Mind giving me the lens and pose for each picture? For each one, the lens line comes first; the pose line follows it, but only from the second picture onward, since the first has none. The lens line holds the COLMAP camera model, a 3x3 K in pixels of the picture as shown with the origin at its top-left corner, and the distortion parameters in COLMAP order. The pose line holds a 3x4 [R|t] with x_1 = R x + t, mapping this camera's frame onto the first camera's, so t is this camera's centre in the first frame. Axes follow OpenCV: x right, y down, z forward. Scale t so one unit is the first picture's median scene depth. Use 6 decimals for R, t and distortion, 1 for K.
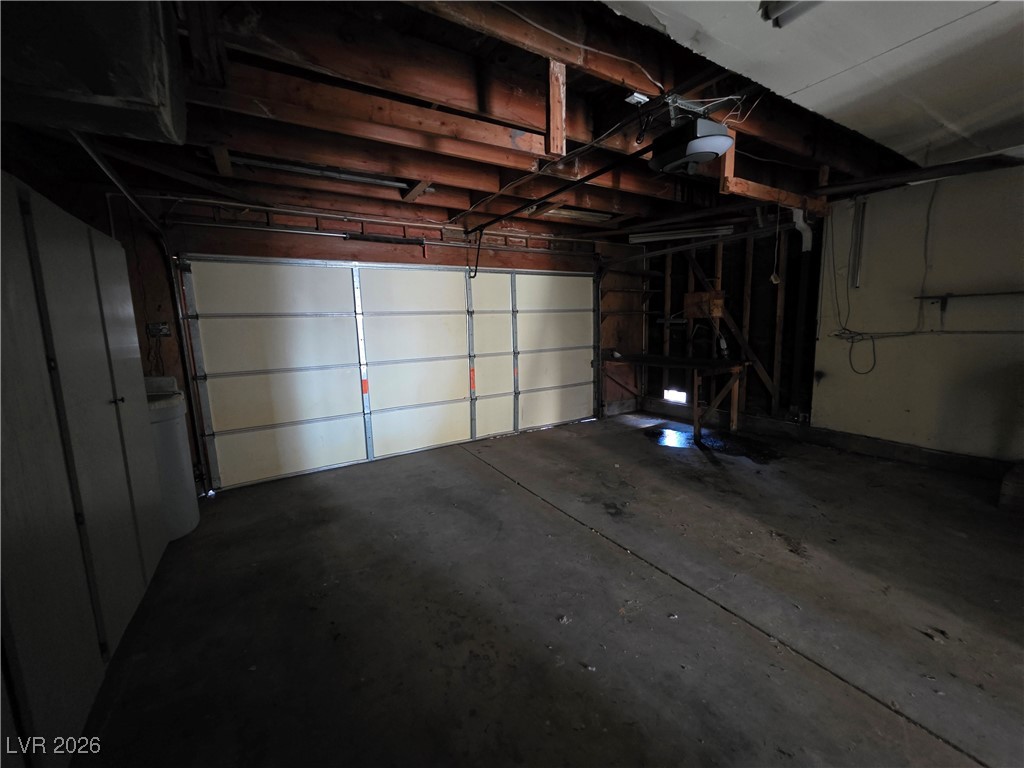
lens RADIAL K [[406.9, 0, 516.2], [0, 406.9, 383.4], [0, 0, 1]] dist [0.000893, -0.000509]
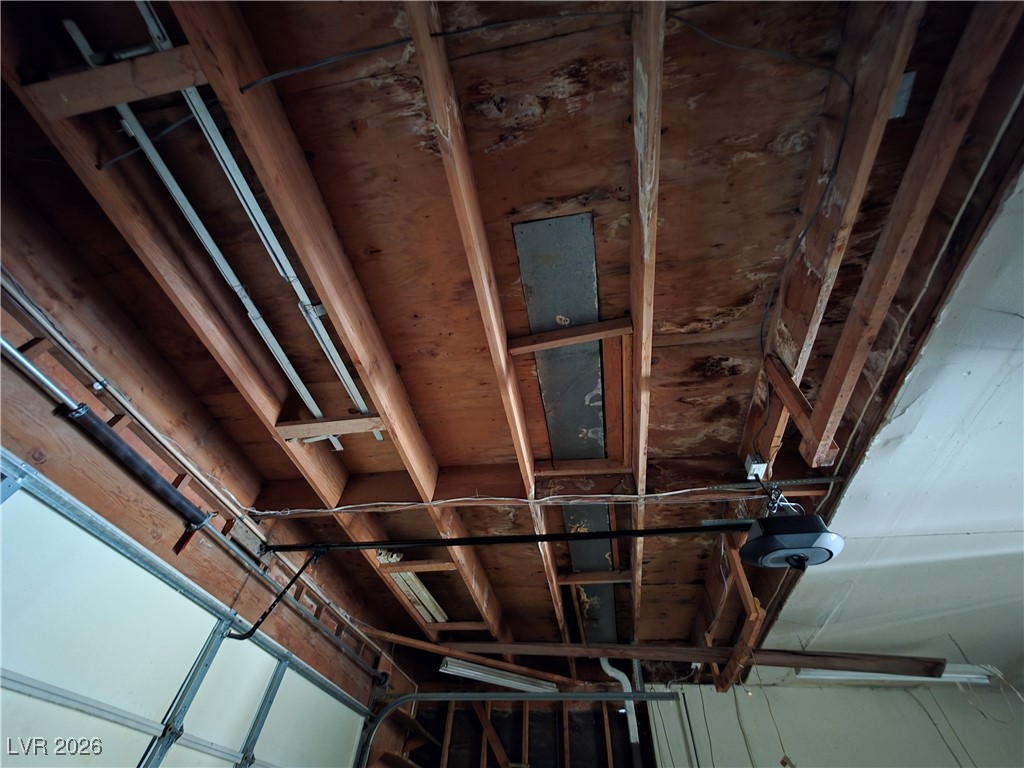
lens RADIAL K [[406.9, 0, 516.2], [0, 406.9, 383.4], [0, 0, 1]] dist [0.000893, -0.000509]
pose [[0.651917, 0.624261, 0.430467, -0.272119], [0.041360, 0.537563, -0.842209, -0.017473], [-0.757162, 0.566855, 0.324626, 0.446502]]
